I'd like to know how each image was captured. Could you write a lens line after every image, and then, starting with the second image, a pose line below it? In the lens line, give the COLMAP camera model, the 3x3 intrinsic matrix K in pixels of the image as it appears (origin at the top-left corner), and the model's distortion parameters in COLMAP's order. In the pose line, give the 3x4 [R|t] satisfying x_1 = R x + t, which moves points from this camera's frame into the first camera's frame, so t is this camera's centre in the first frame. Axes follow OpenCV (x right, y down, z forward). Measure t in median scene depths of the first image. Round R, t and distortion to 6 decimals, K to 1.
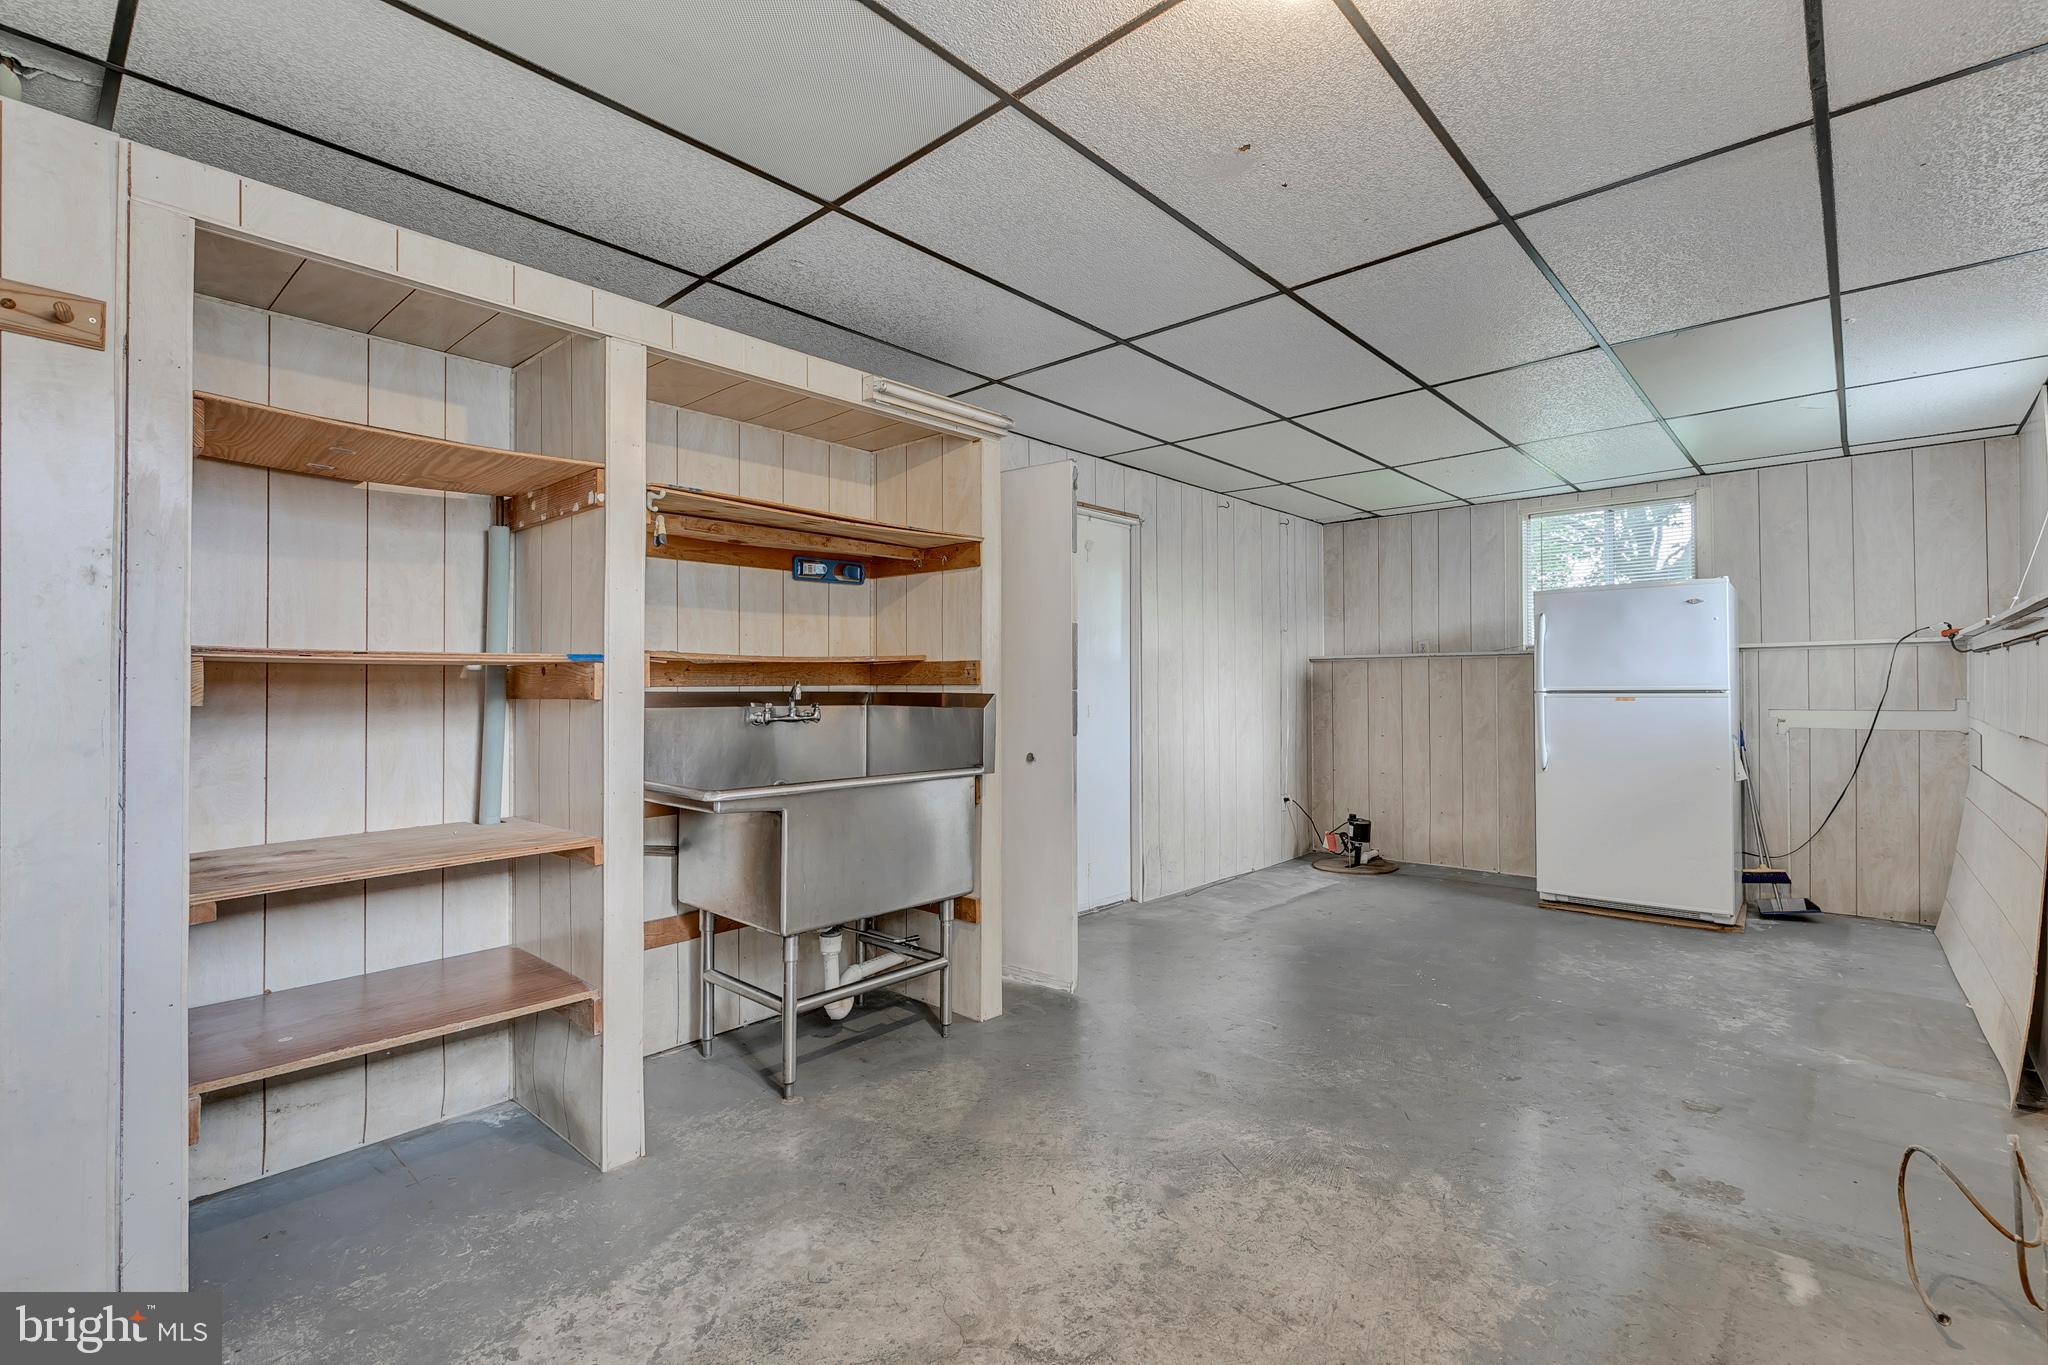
lens RADIAL K [[924.2, 0, 1030.5], [0, 924.2, 679.9], [0, 0, 1]] dist [0.003552, 0.000359]
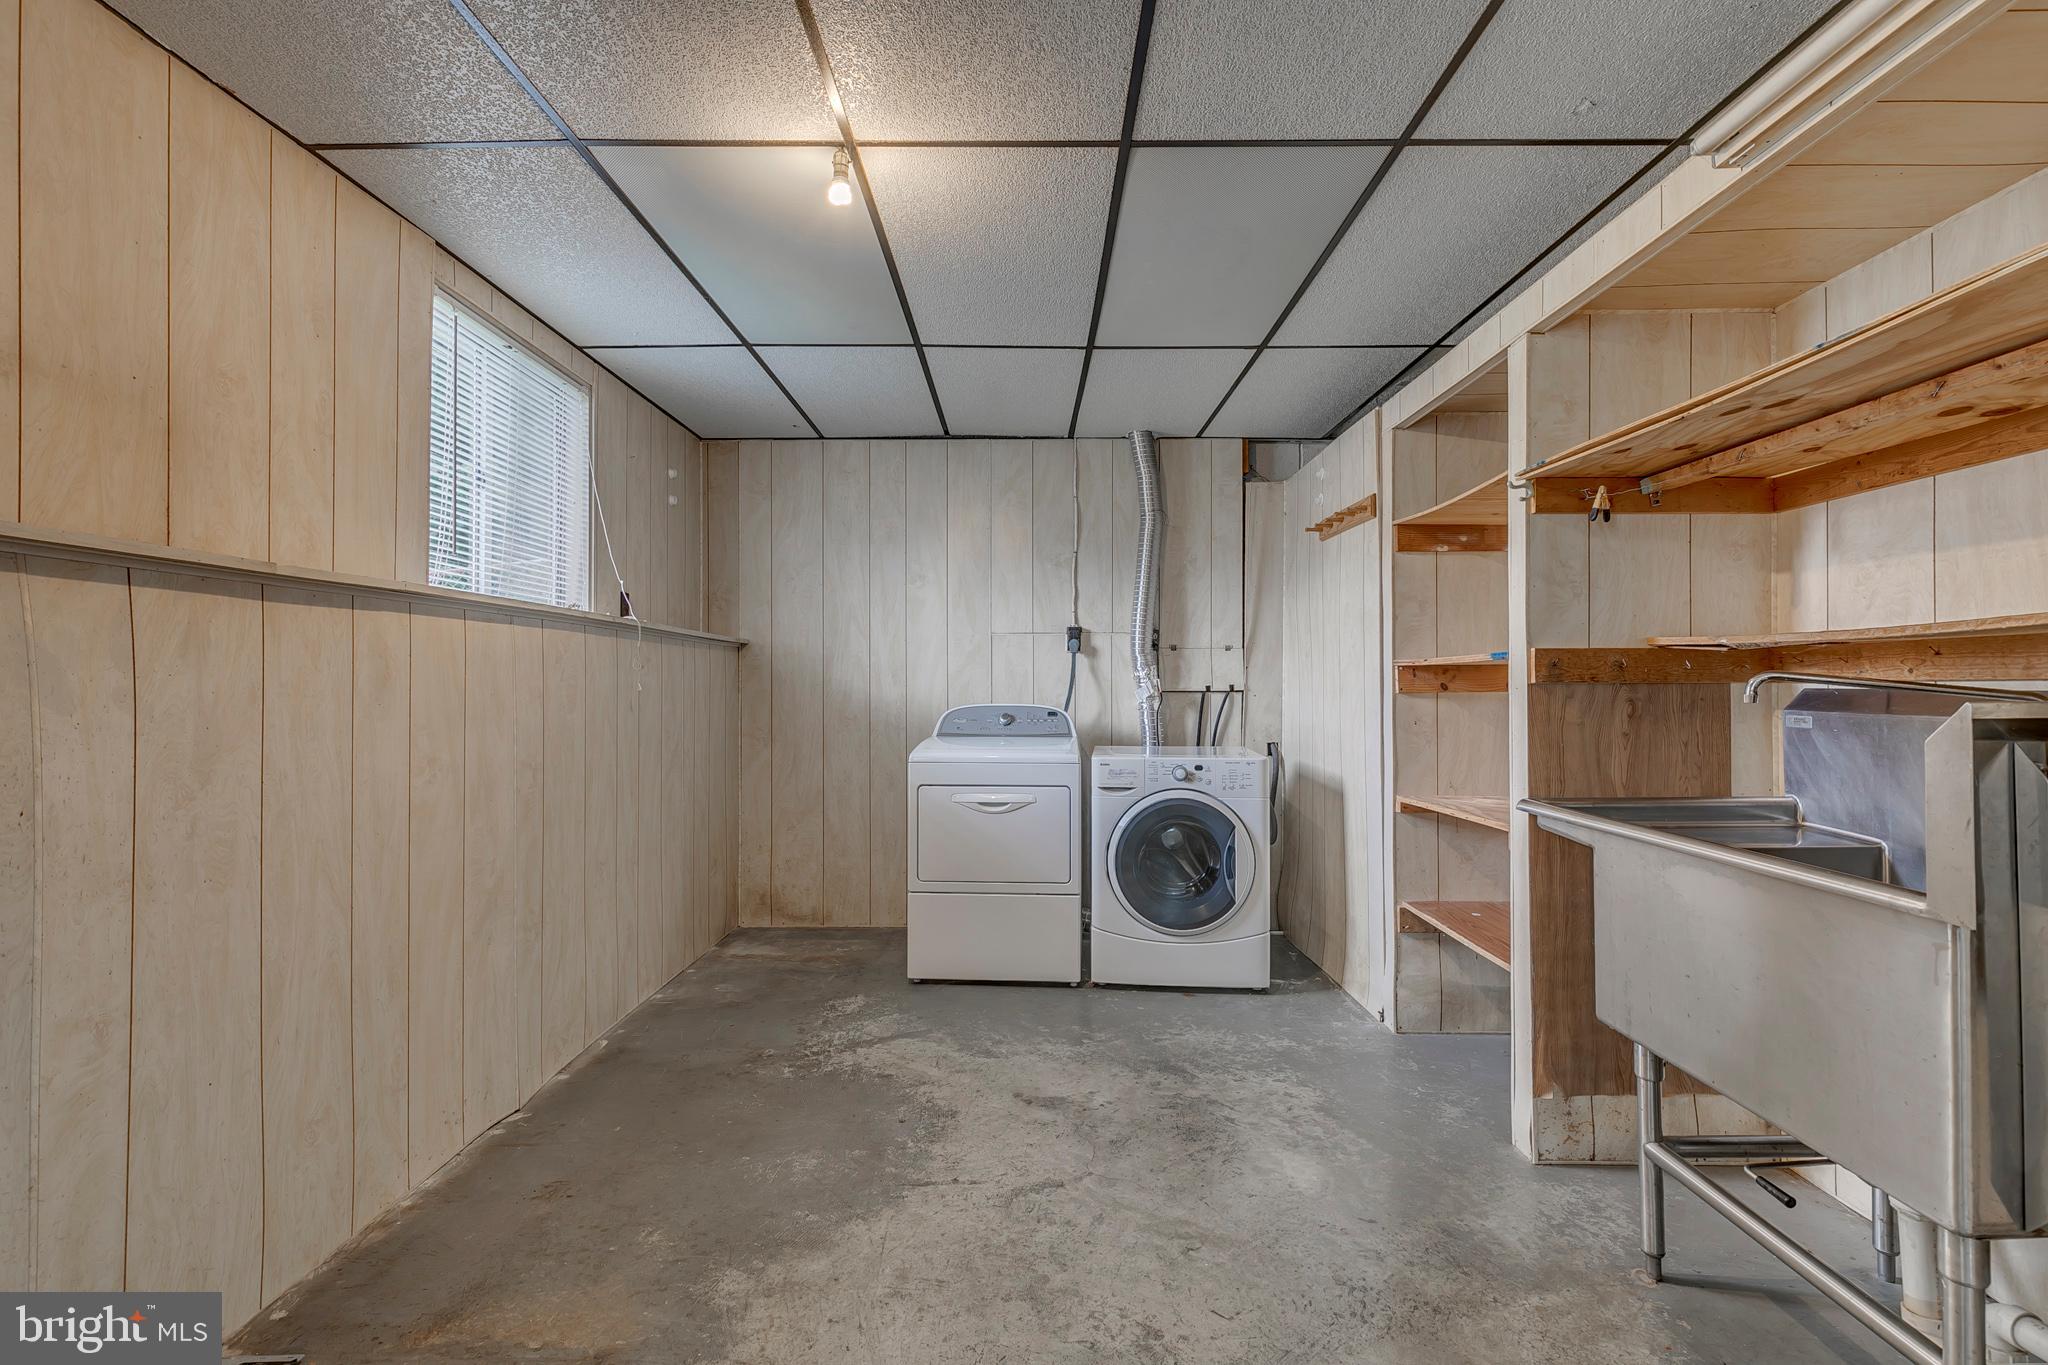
lens RADIAL K [[924.2, 0, 1028.2], [0, 924.2, 678.5], [0, 0, 1]] dist [0.003552, 0.000359]
pose [[-0.752597, -0.000830, -0.658481, 0.798679], [0.008930, 0.999894, -0.011467, 0.012092], [0.658421, -0.014510, -0.752510, 1.774881]]
